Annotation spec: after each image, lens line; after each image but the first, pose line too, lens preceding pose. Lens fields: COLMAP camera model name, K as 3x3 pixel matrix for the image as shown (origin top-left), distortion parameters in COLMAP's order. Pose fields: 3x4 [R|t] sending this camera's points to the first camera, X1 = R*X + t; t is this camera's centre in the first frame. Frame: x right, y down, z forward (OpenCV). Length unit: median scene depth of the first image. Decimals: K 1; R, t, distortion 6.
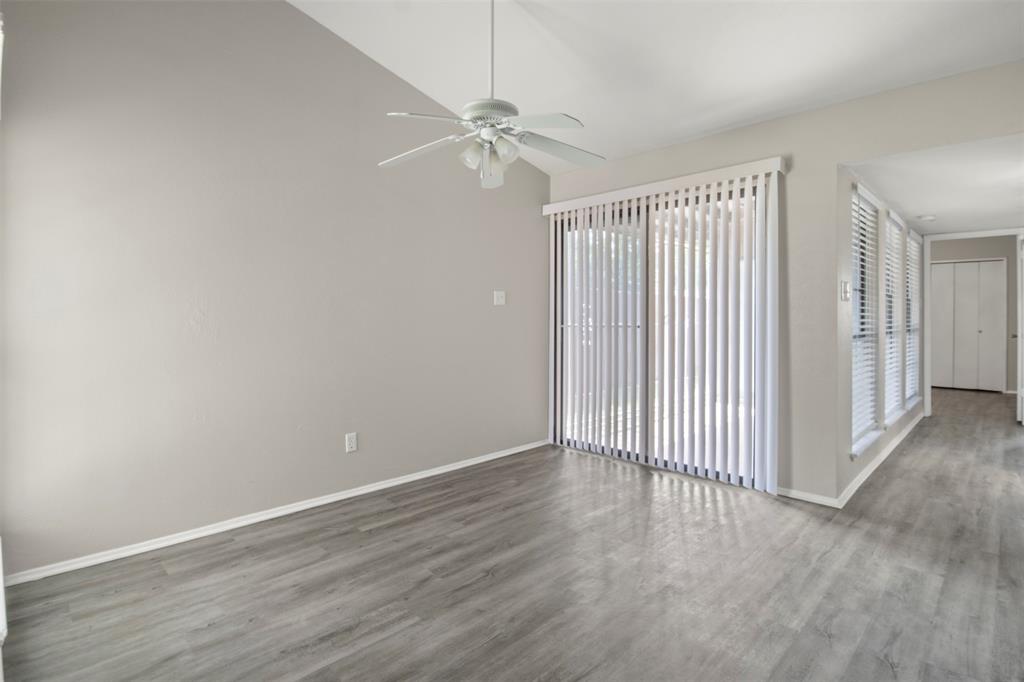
lens RADIAL K [[512.4, 0, 510.5], [0, 512.4, 322.9], [0, 0, 1]] dist [-0.016238, -0.005437]
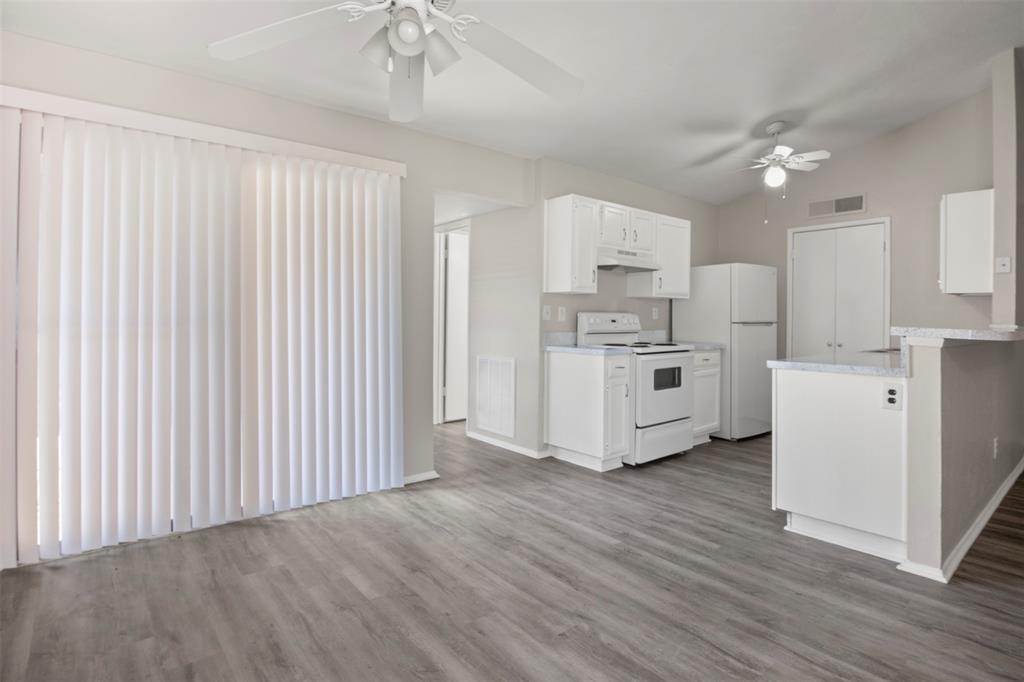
lens RADIAL K [[515.5, 0, 508.6], [0, 515.5, 318.0], [0, 0, 1]] dist [-0.017300, -0.004659]
pose [[0.107898, -0.002389, 0.994159, -0.506713], [0.007089, 0.999974, 0.001633, -0.008114], [-0.994137, 0.006871, 0.107912, 0.669139]]
